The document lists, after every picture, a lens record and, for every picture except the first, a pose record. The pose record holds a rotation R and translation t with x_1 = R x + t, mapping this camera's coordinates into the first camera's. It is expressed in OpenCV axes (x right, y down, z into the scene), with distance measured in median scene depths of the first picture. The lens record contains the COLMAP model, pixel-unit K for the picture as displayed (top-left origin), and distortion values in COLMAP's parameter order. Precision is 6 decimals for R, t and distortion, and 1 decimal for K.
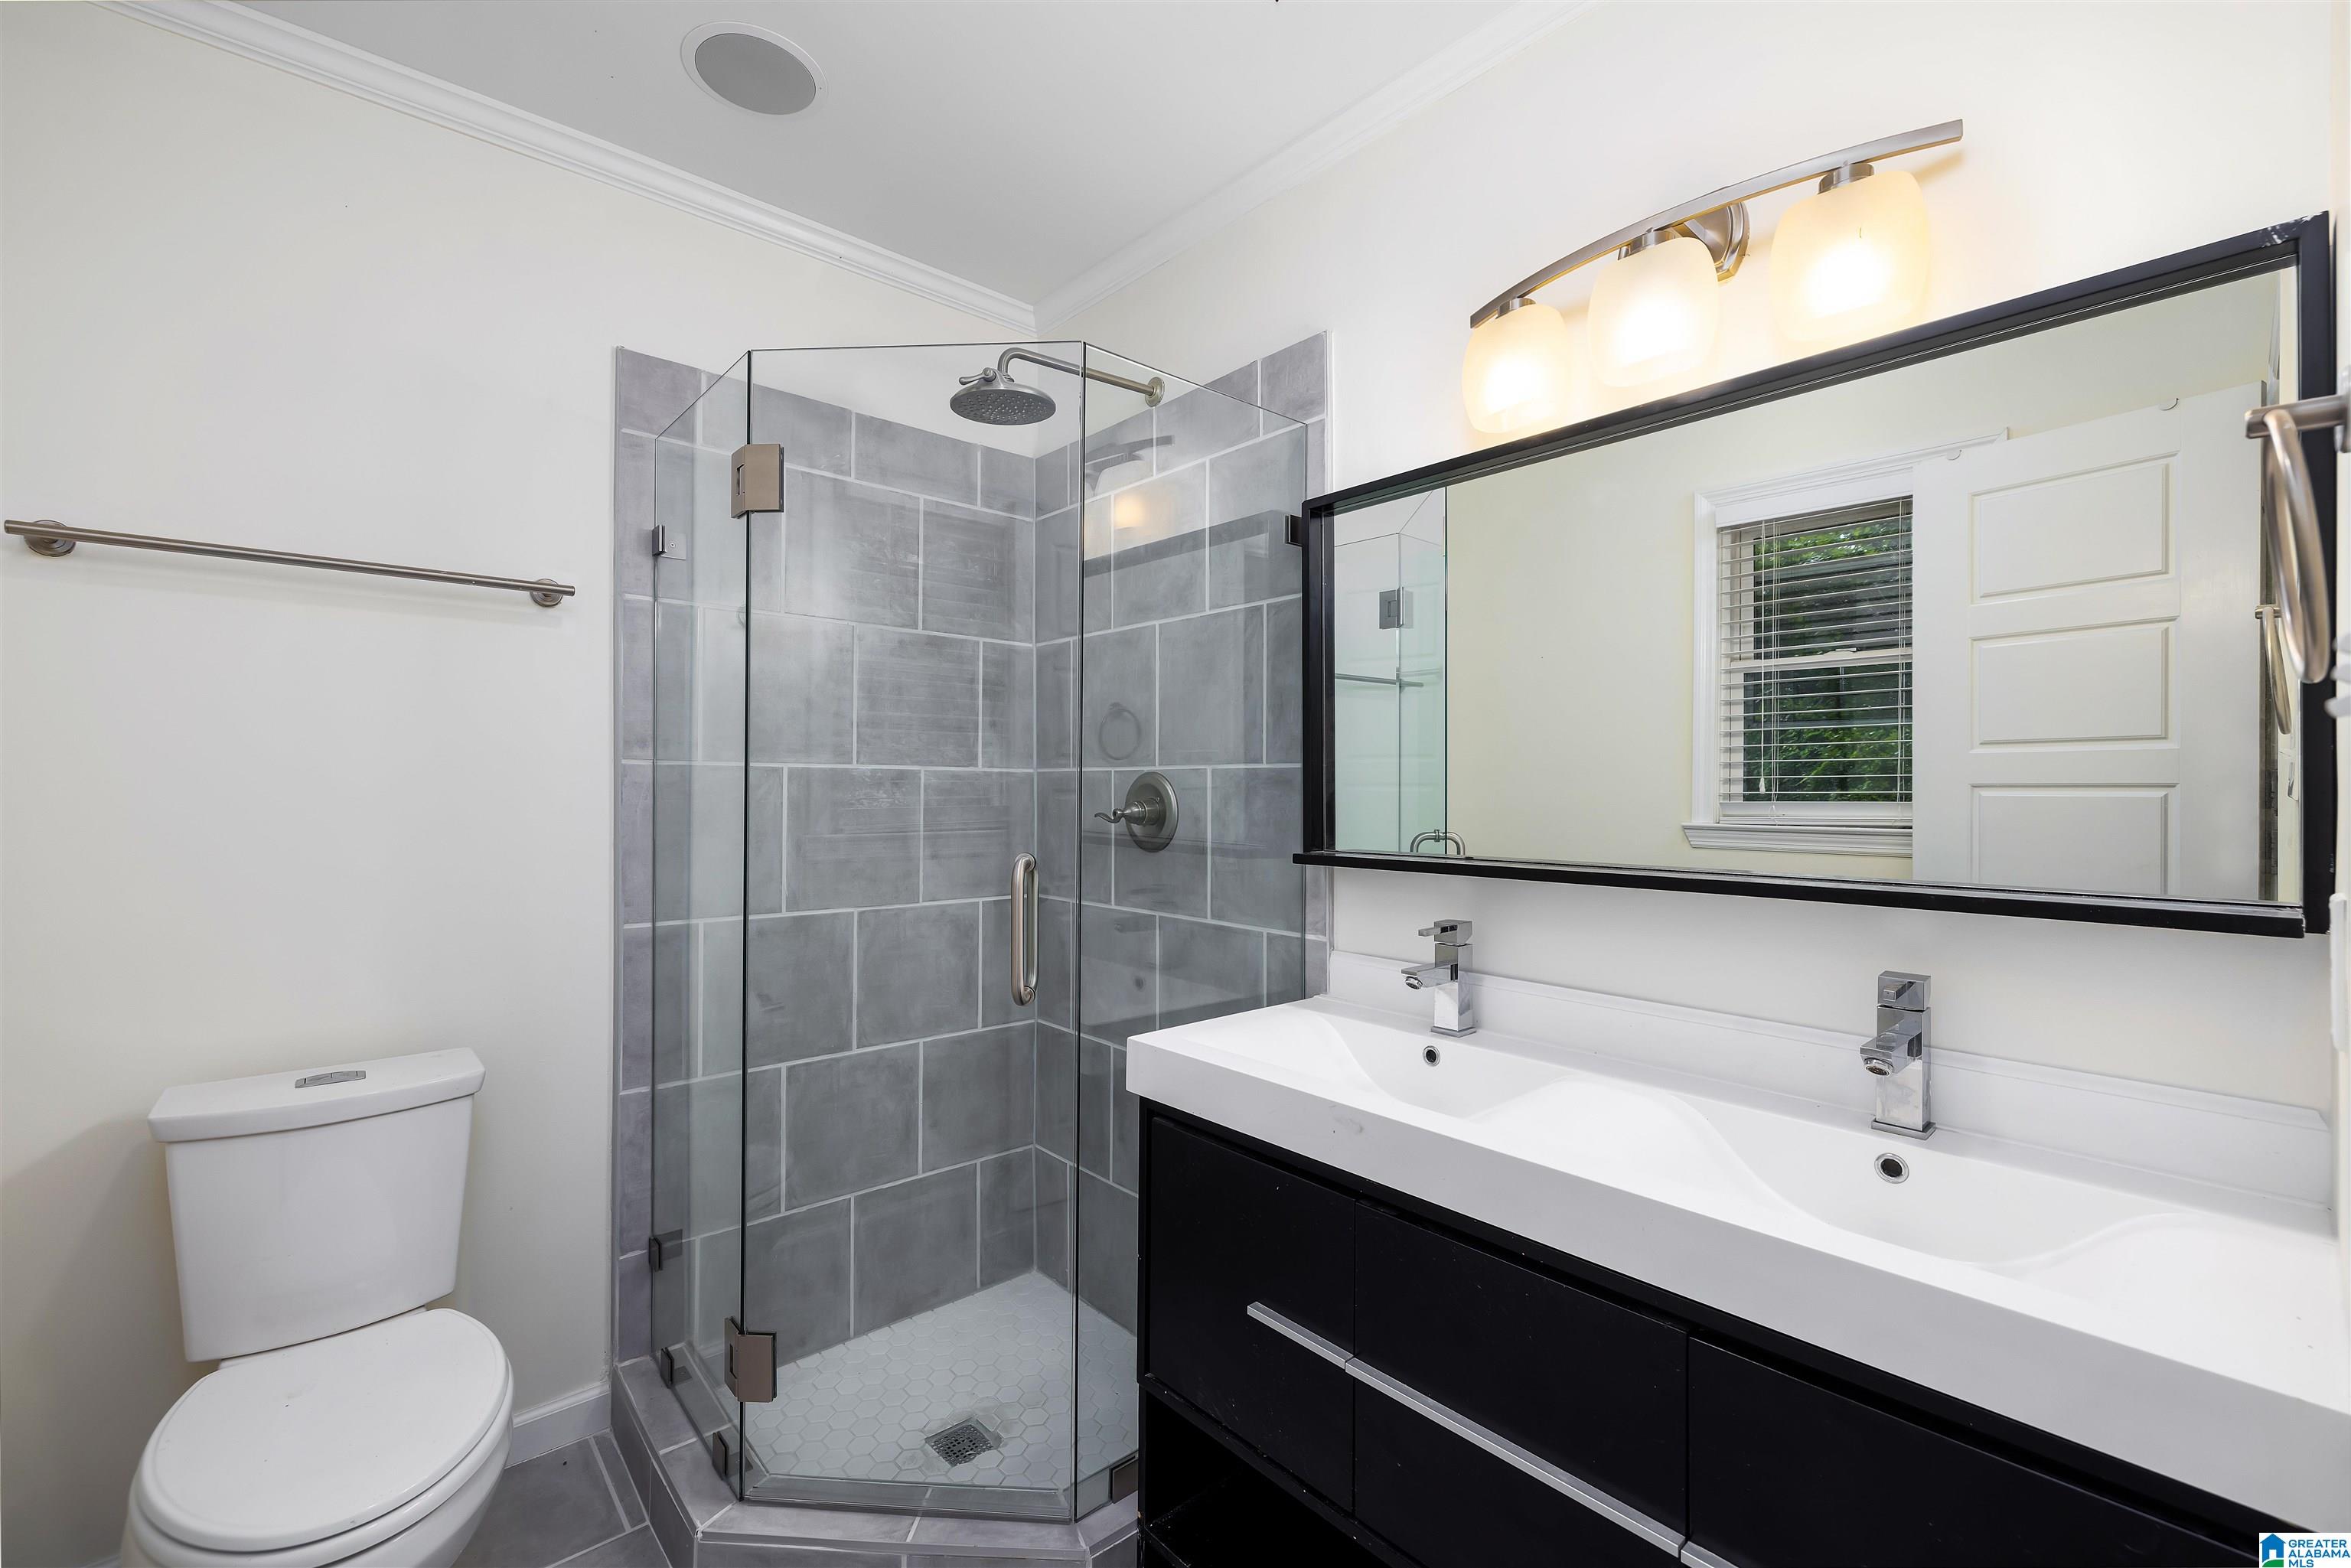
lens RADIAL K [[995.5, 0, 1169.8], [0, 995.5, 781.2], [0, 0, 1]] dist [0.000742, -0.000648]
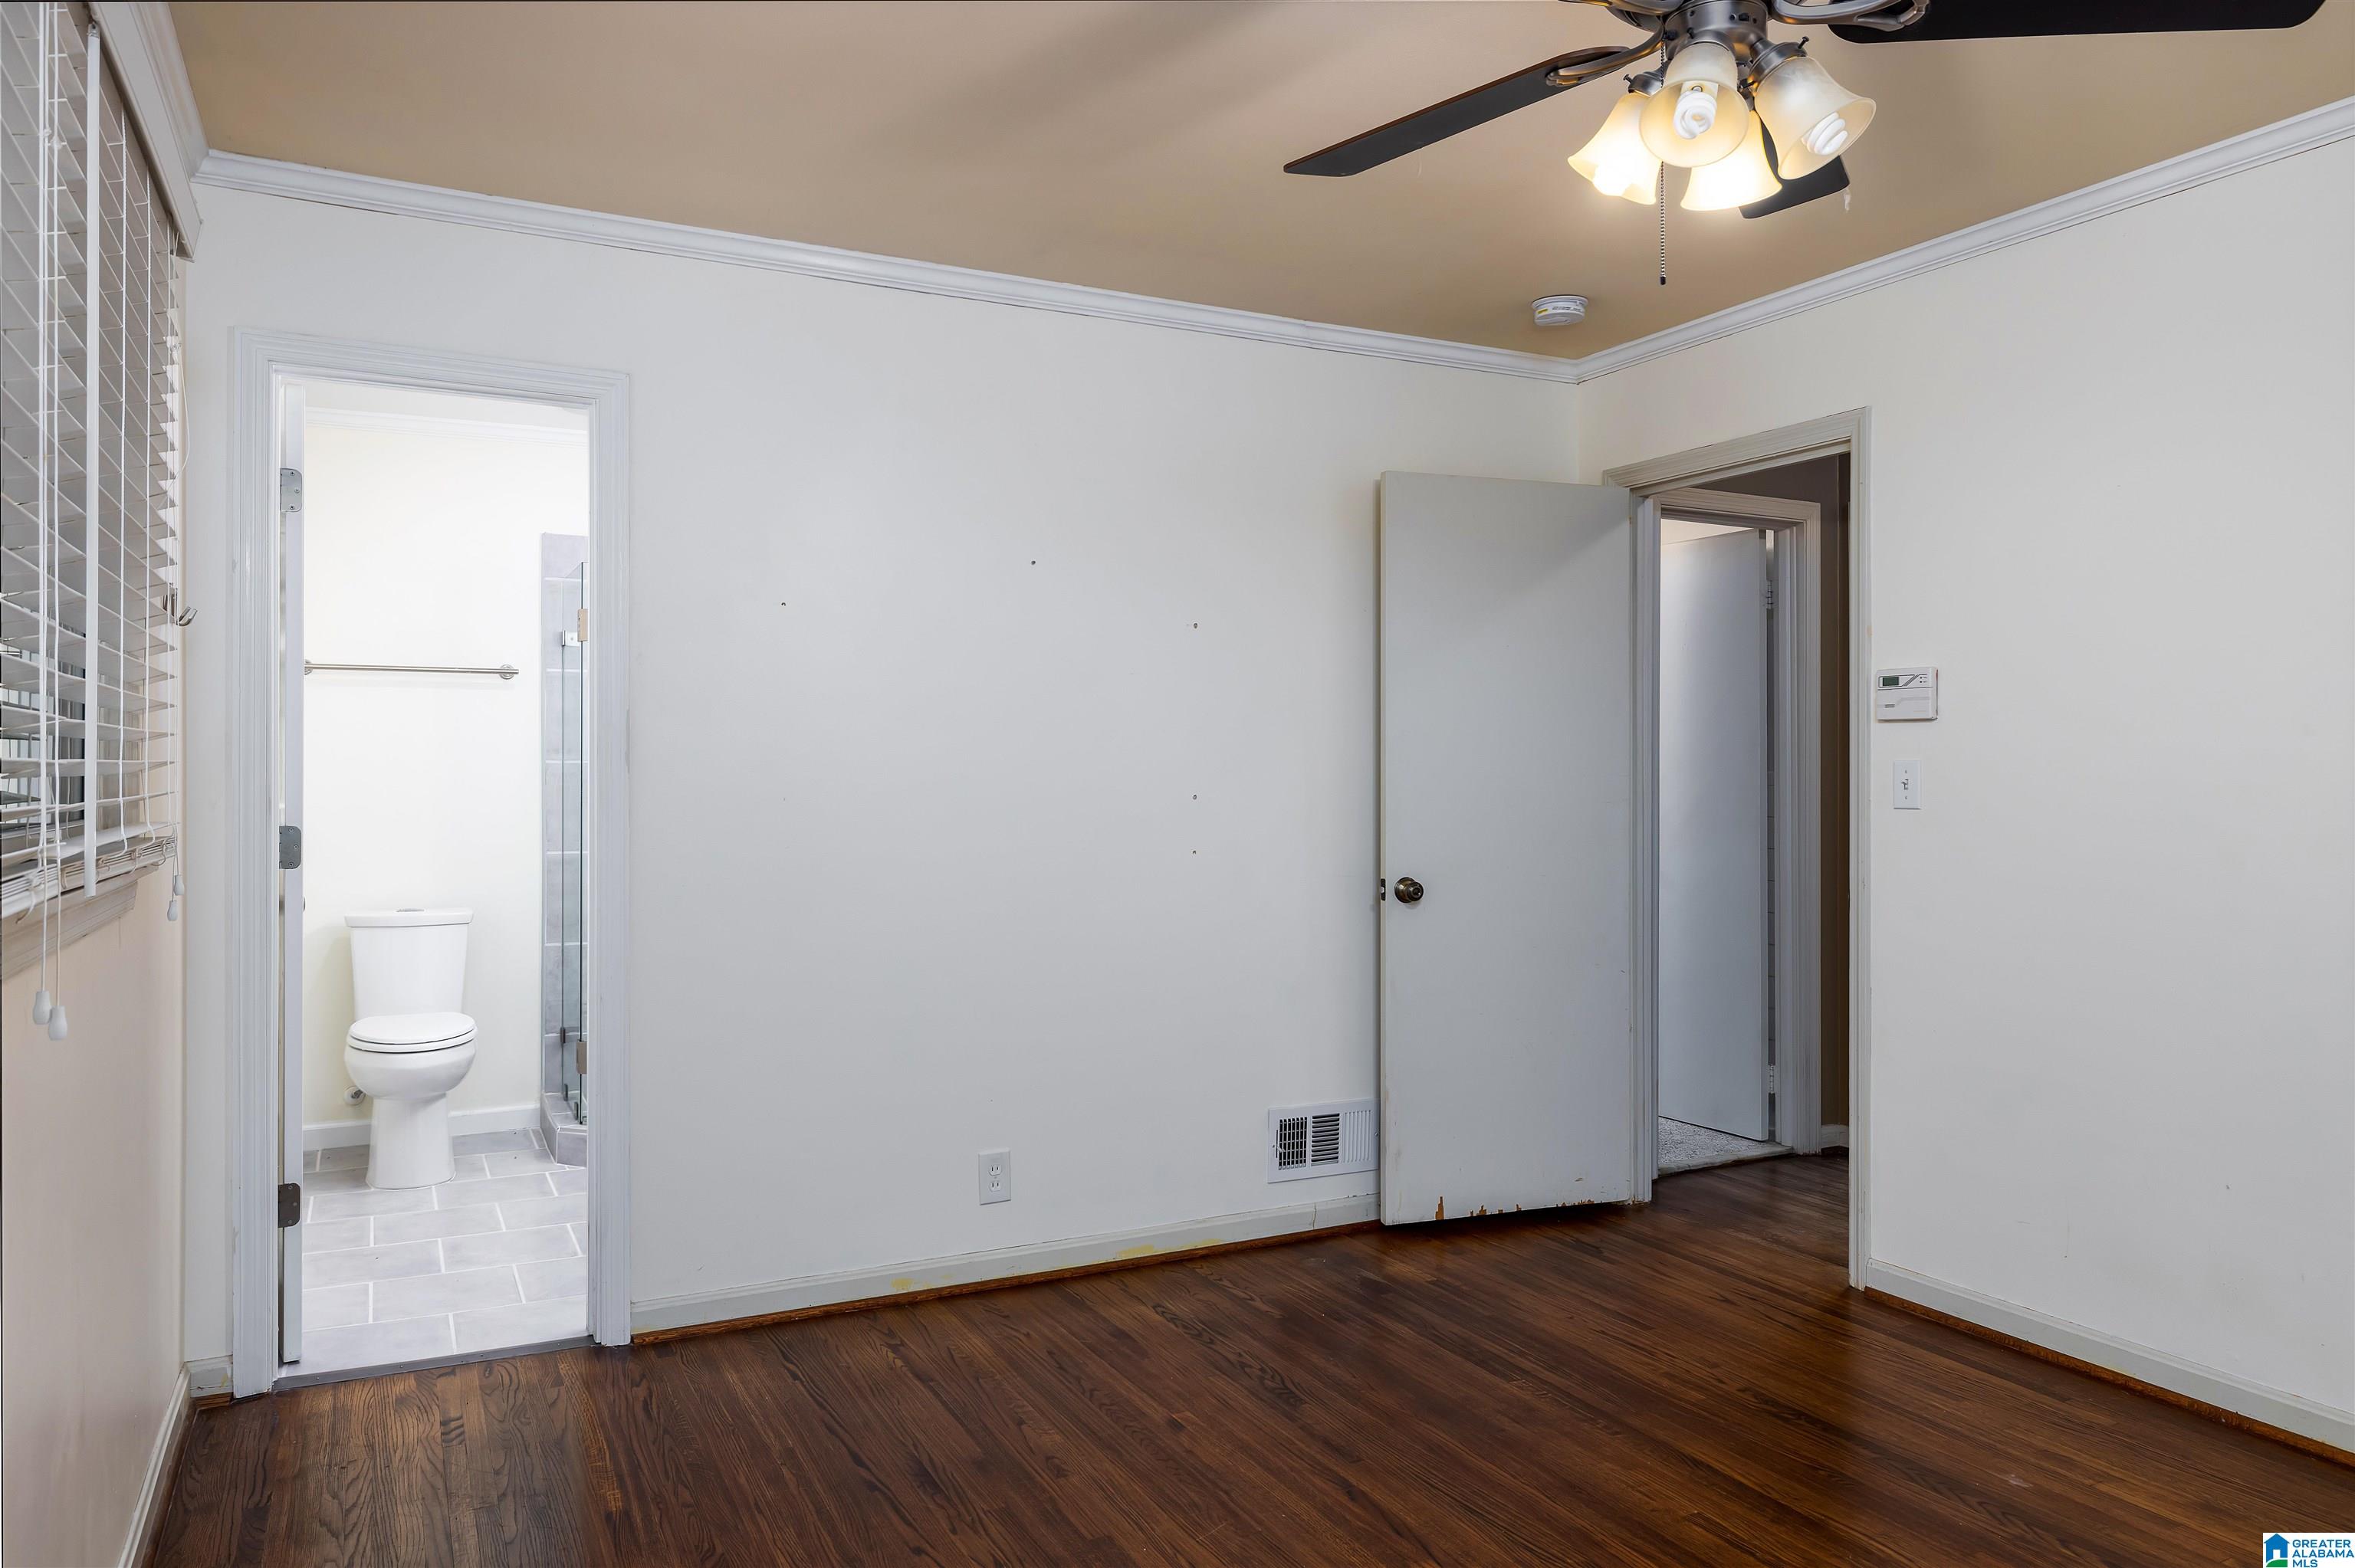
lens RADIAL K [[1581.9, 0, 1180.6], [0, 1581.9, 781.6], [0, 0, 1]] dist [-0.004833, -0.000442]
pose [[0.968525, 0.000906, -0.248916, 1.280055], [-0.000368, 0.999997, 0.002209, 0.009875], [0.248917, -0.002048, 0.968523, -1.492694]]
